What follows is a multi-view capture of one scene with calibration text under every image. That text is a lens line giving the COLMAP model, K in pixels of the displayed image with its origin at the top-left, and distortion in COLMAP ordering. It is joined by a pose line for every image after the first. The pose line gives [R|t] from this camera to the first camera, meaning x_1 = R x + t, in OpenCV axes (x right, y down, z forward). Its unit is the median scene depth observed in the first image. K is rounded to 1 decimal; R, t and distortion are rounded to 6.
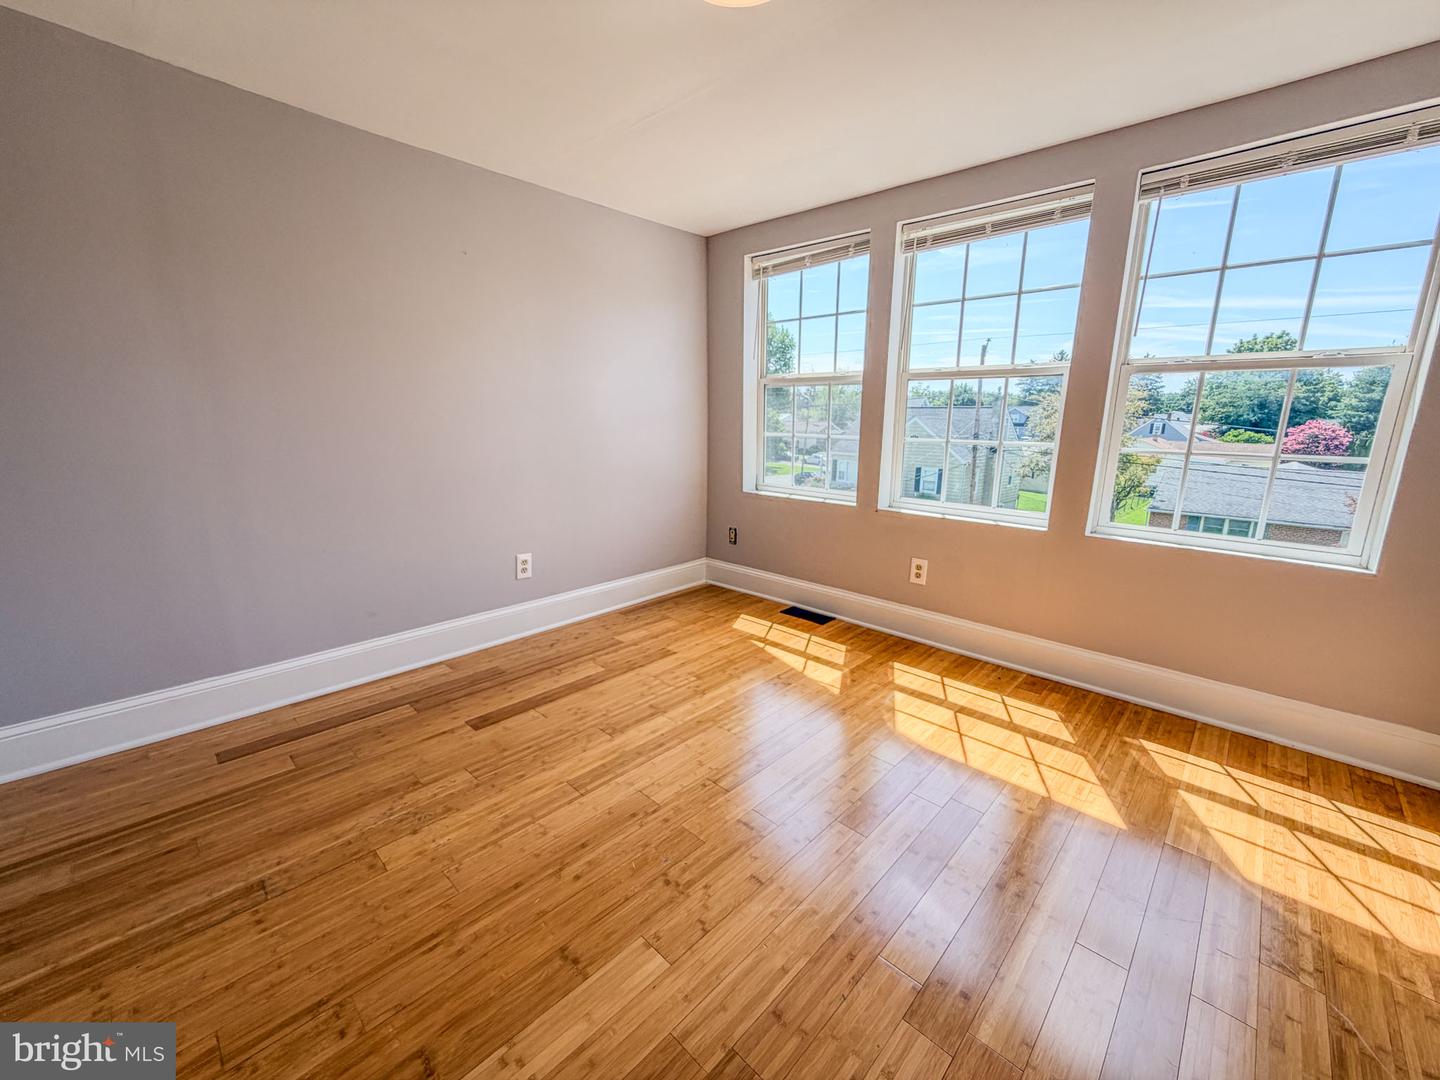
lens RADIAL K [[574.4, 0, 717.3], [0, 574.4, 540.9], [0, 0, 1]] dist [-0.003789, 0.000229]
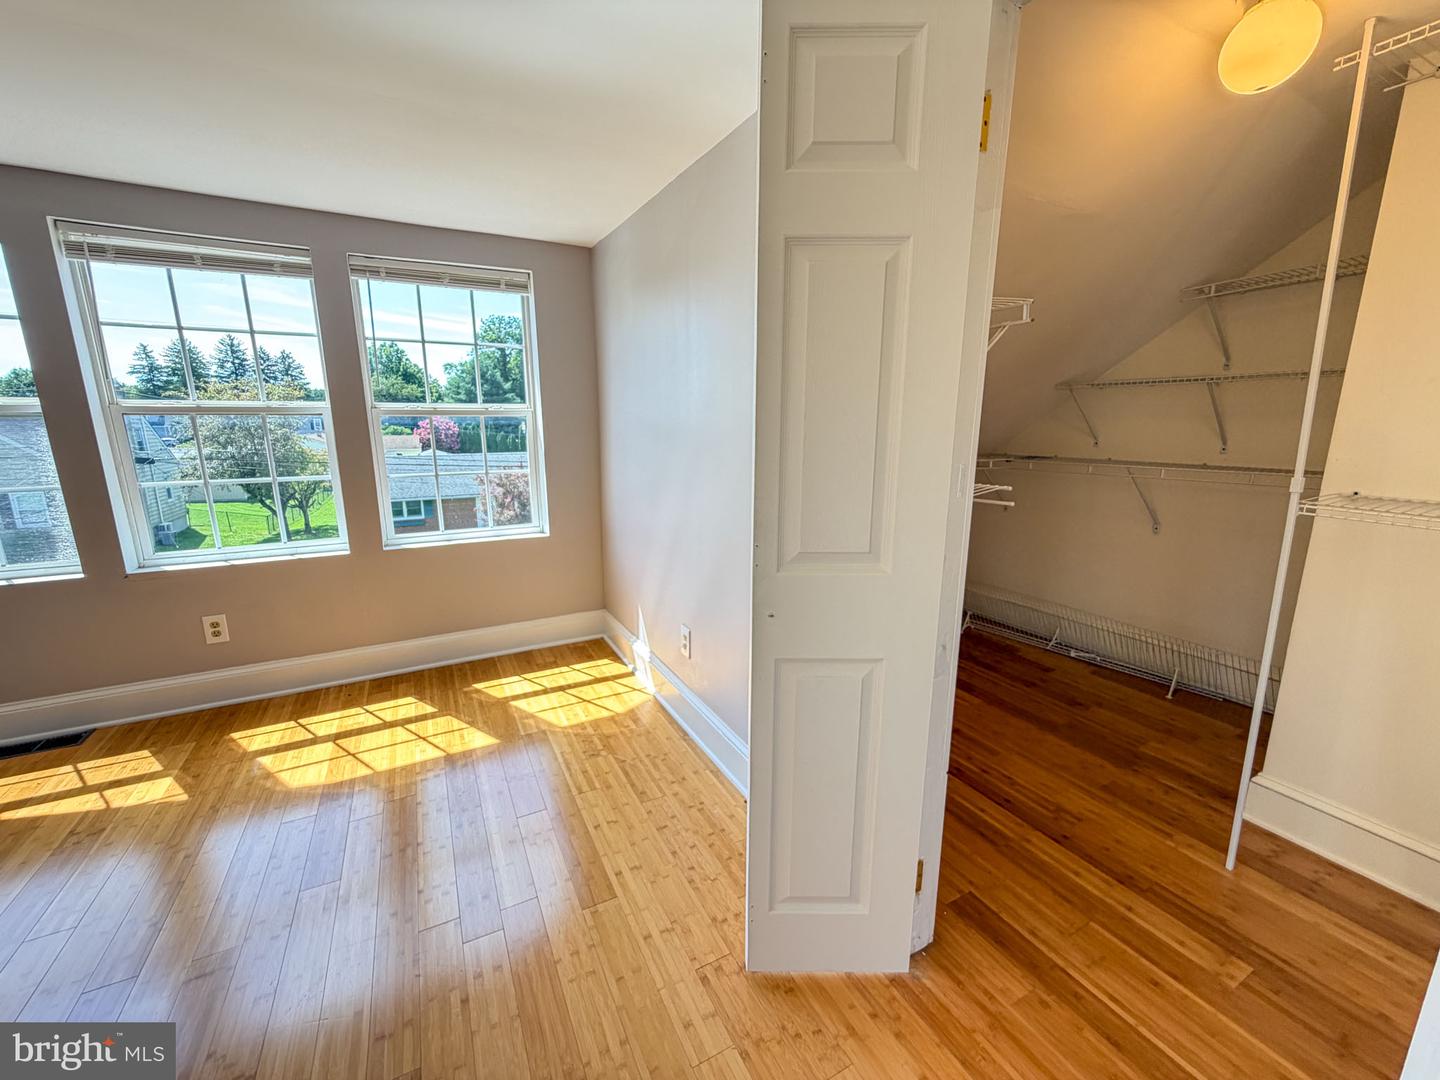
lens RADIAL K [[574.4, 0, 718.2], [0, 574.4, 538.9], [0, 0, 1]] dist [-0.003789, 0.000229]
pose [[0.310982, -0.208721, 0.927214, -0.258280], [0.202459, 0.967744, 0.149942, -0.074059], [-0.928601, 0.141093, 0.343209, -0.065085]]
